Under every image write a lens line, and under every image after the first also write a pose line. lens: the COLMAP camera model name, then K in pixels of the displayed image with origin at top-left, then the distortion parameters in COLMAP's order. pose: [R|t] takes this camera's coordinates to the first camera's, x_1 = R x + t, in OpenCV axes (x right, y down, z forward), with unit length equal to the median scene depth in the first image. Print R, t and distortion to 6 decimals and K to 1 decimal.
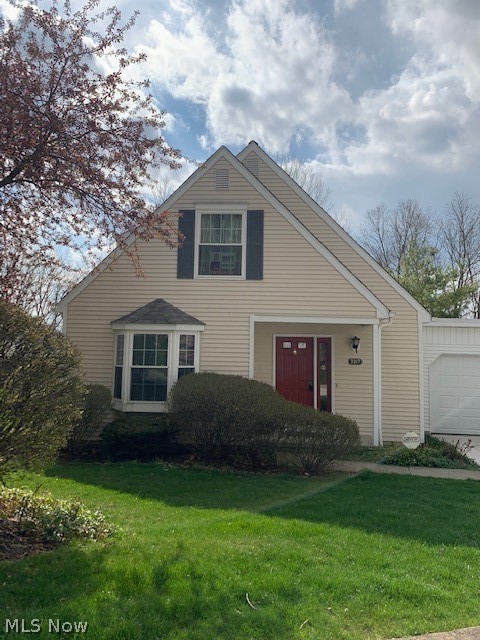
lens RADIAL K [[493.0, 0, 237.3], [0, 493.0, 320.4], [0, 0, 1]] dist [0.017509, -0.021221]
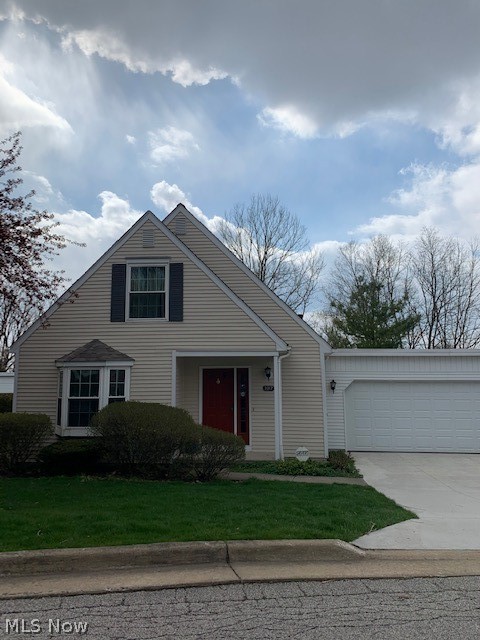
lens RADIAL K [[493.0, 0, 242.6], [0, 493.0, 318.9], [0, 0, 1]] dist [0.017509, -0.021221]
pose [[0.999643, -0.026597, -0.002550, 0.199078], [0.026369, 0.997437, -0.066512, -0.005021], [0.004313, 0.066421, 0.997782, -0.183783]]
